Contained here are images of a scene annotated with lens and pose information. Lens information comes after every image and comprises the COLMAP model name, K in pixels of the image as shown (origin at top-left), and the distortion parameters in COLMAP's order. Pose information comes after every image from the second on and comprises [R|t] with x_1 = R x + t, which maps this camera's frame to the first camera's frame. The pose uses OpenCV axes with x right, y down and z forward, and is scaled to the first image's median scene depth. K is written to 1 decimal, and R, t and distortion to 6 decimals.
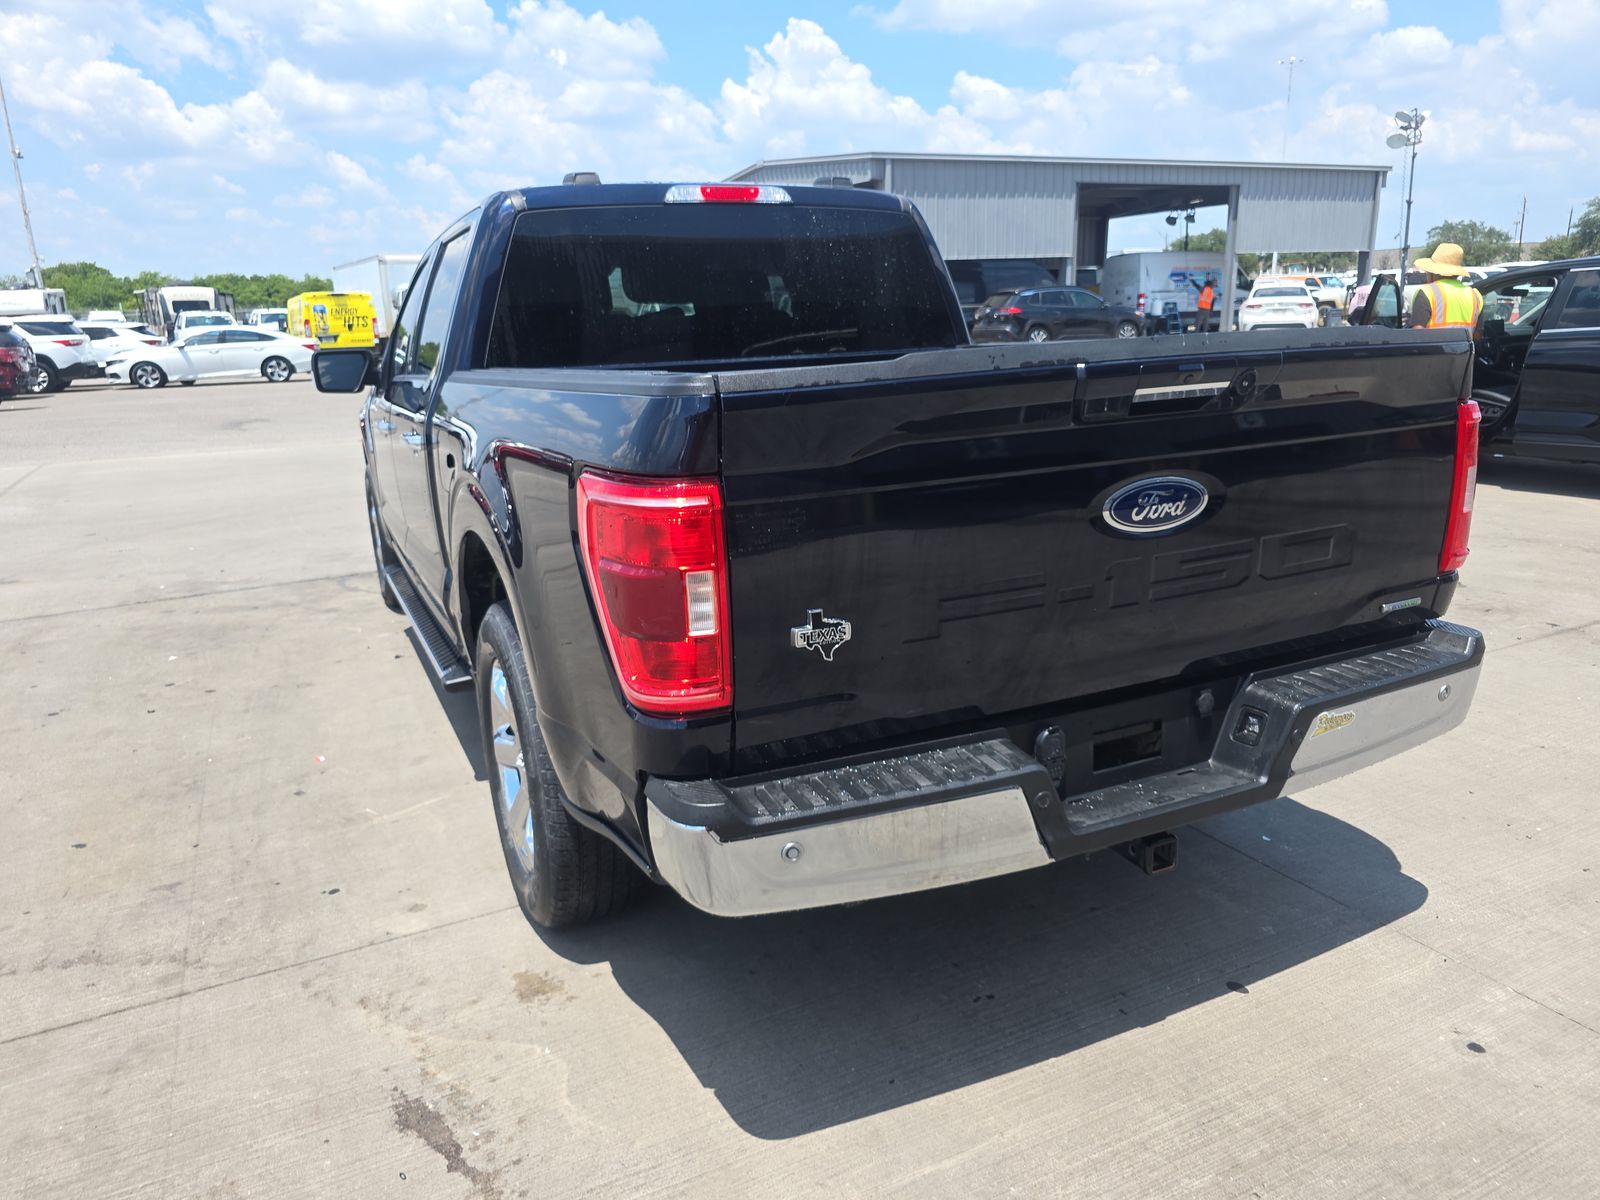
lens RADIAL K [[1098.0, 0, 802.1], [0, 1098.0, 604.6], [0, 0, 1]] dist [0.032546, -0.030670]
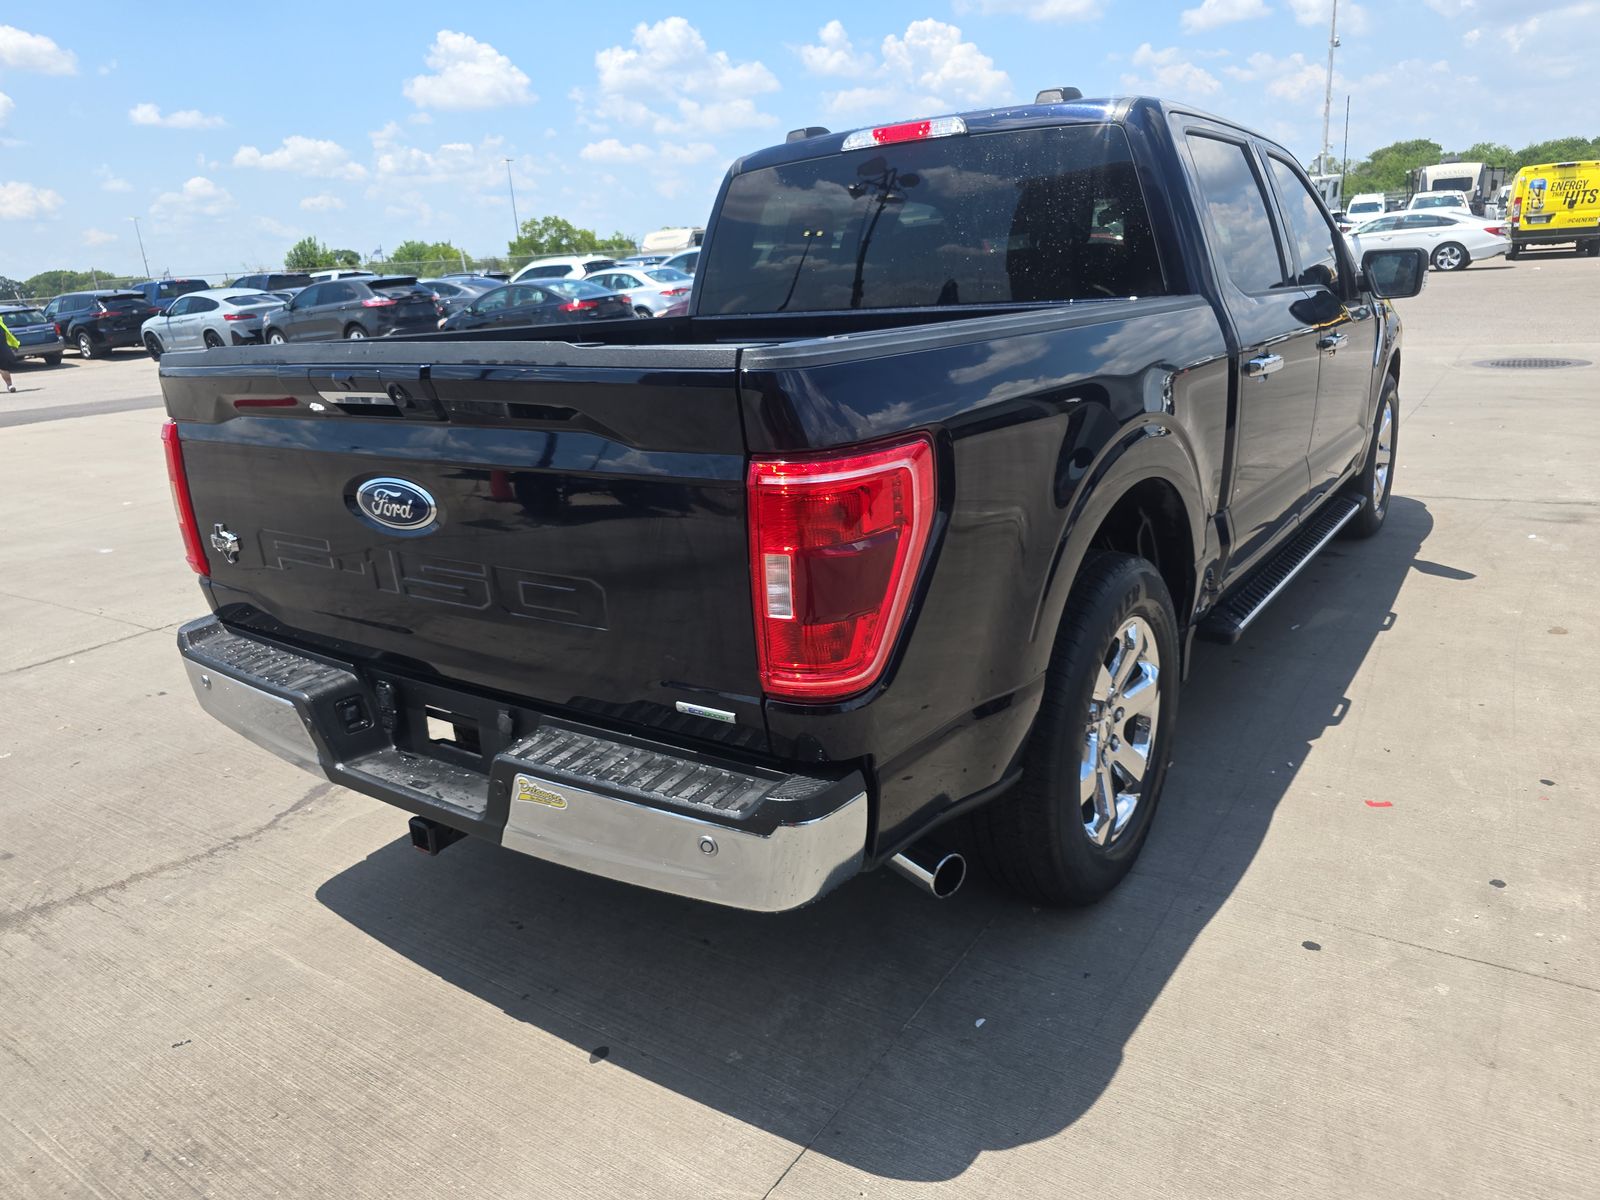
lens RADIAL K [[1098.0, 0, 757.6], [0, 1098.0, 600.3], [0, 0, 1]] dist [0.032546, -0.030670]
pose [[0.478704, 0.257613, -0.839332, 0.093076], [-0.173968, 0.964861, 0.196921, -0.018027], [0.860568, 0.051750, 0.506700, 0.052047]]
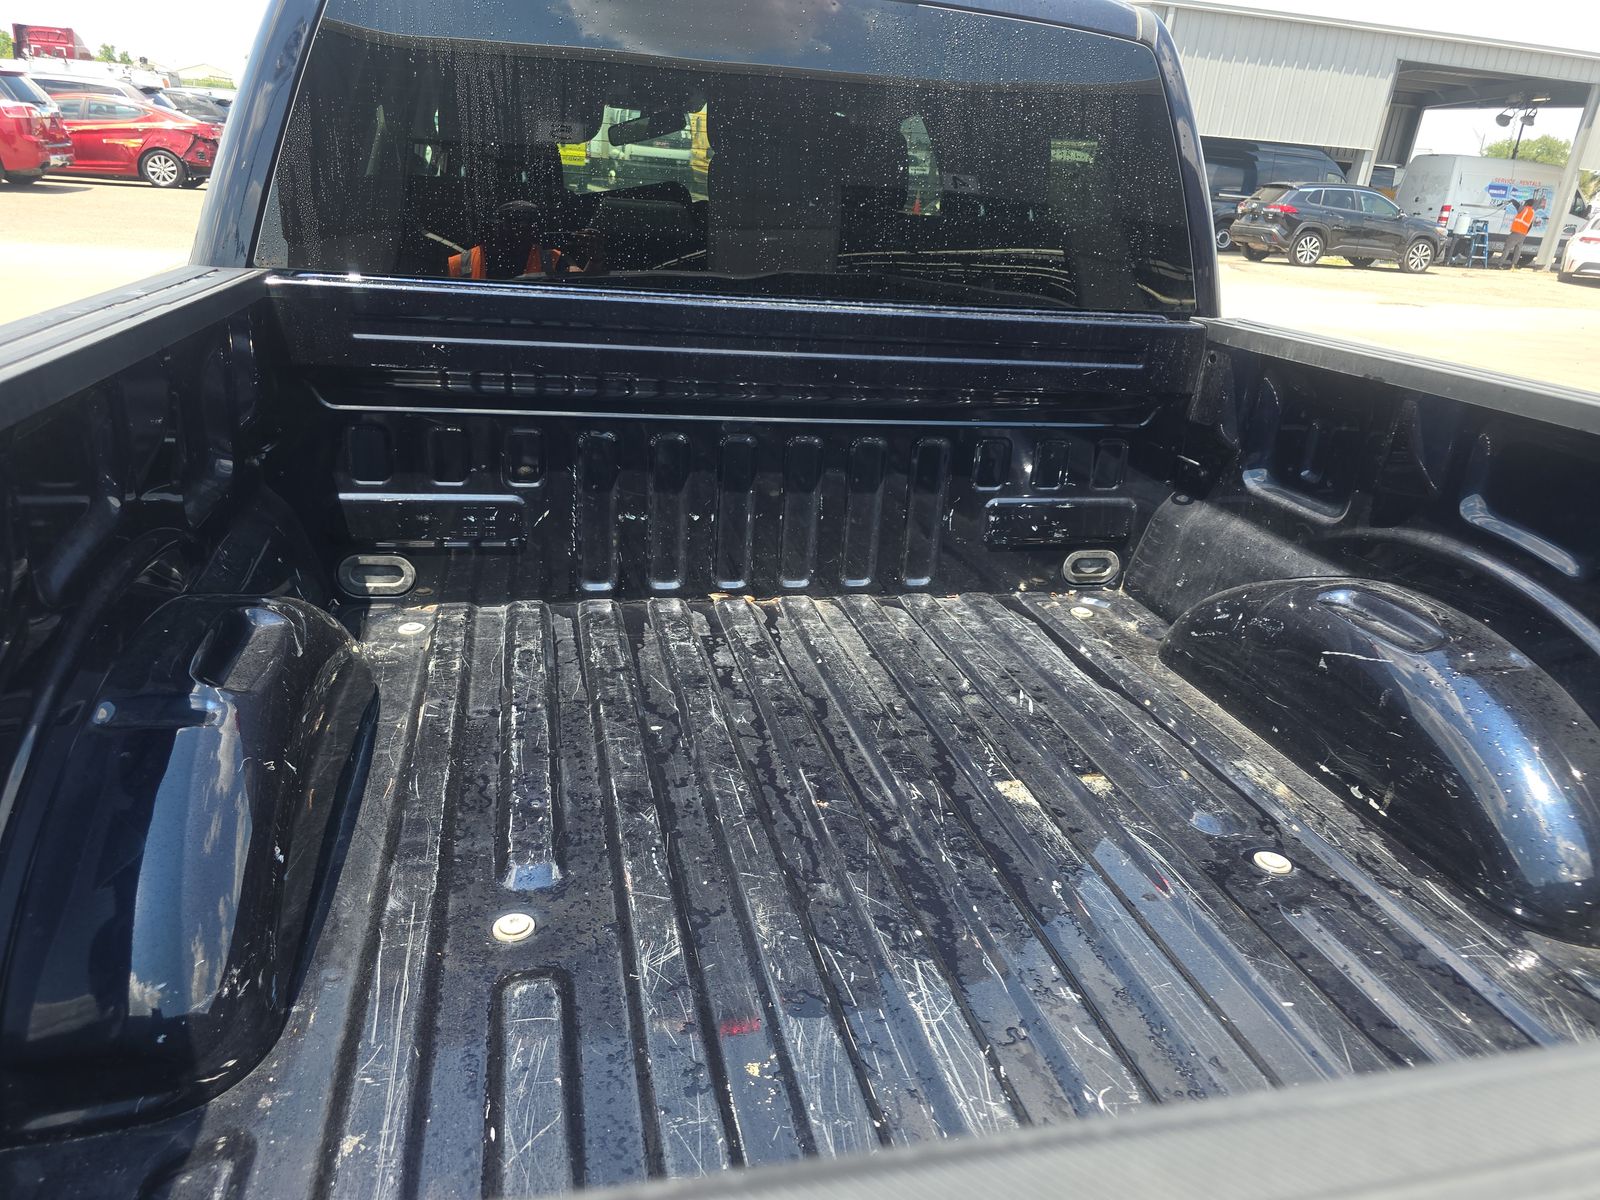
lens RADIAL K [[1098.0, 0, 796.7], [0, 1098.0, 621.1], [0, 0, 1]] dist [0.032546, -0.030670]
pose [[0.972146, 0.180164, -0.149913, 0.009034], [-0.158551, 0.976574, 0.145481, -0.018028], [0.172611, -0.117660, 0.977937, 0.055057]]
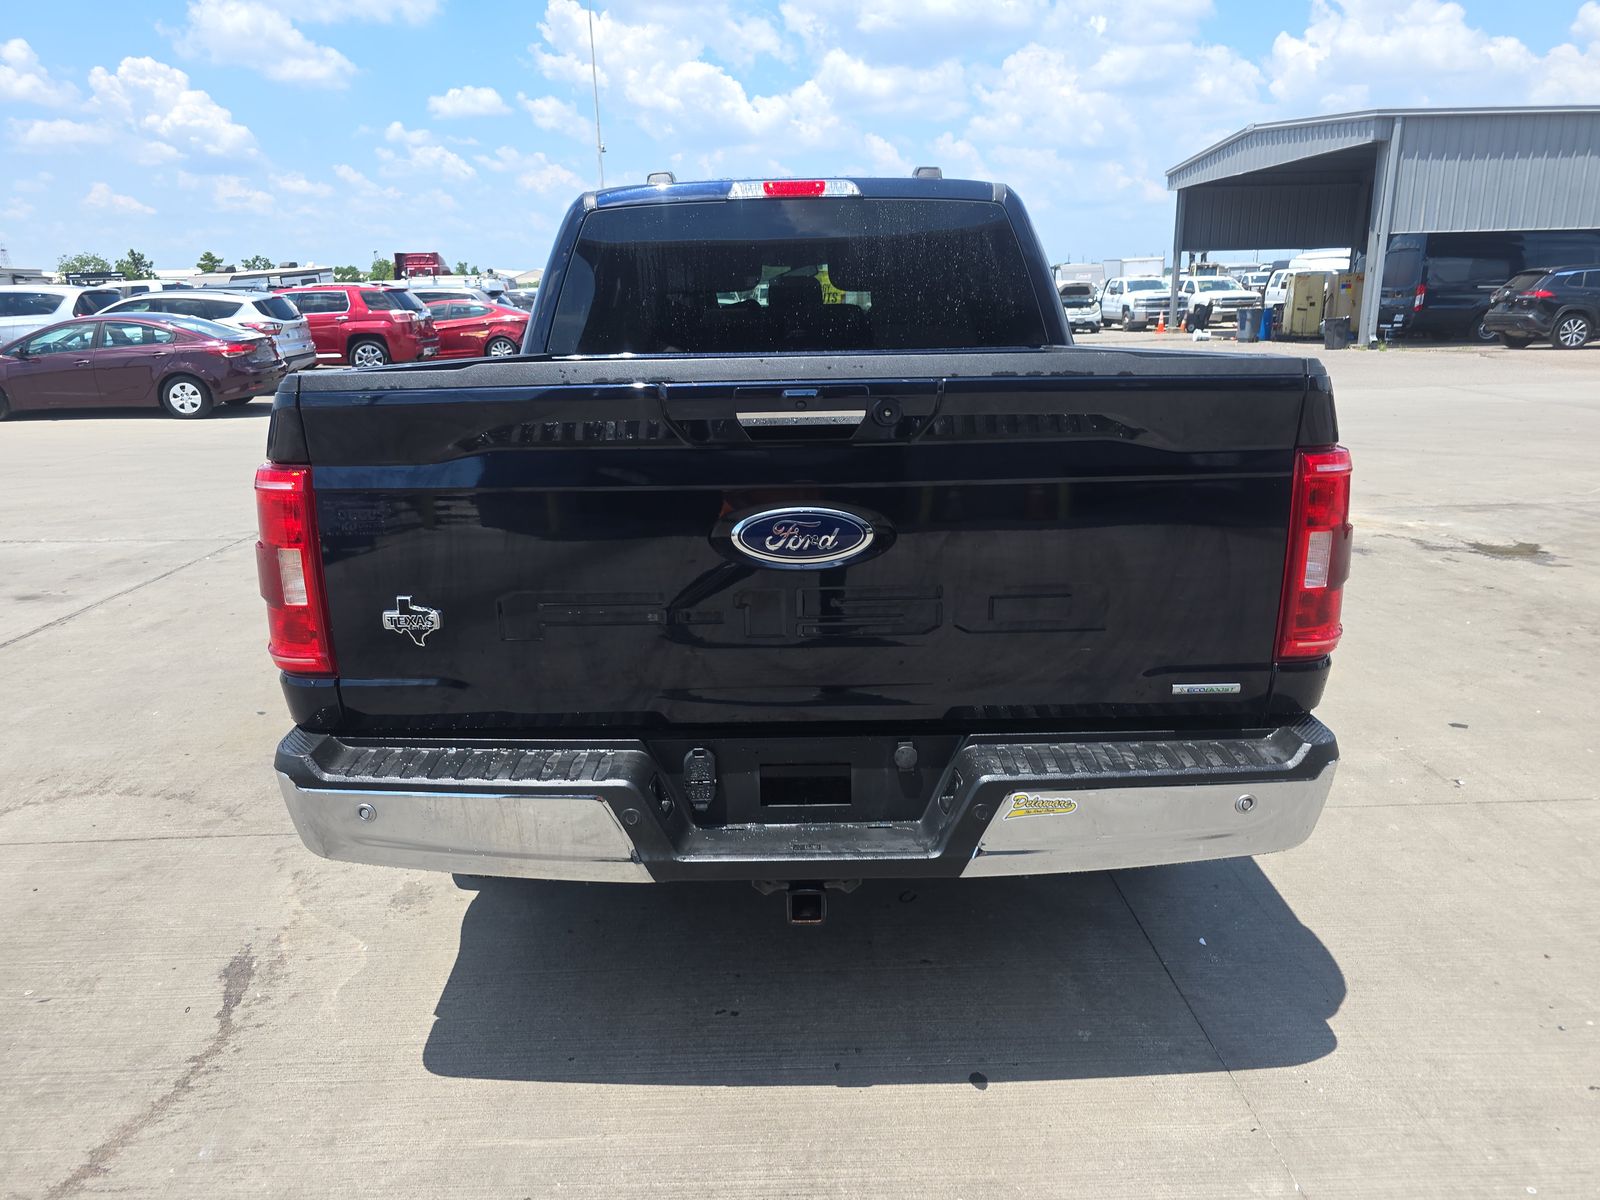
lens RADIAL K [[1098.0, 0, 792.2], [0, 1098.0, 604.9], [0, 0, 1]] dist [0.032546, -0.030670]
pose [[0.903967, 0.131372, -0.406922, 0.047286], [-0.122578, 0.991310, 0.047733, -0.005102], [0.409657, 0.006730, 0.912215, 0.009595]]
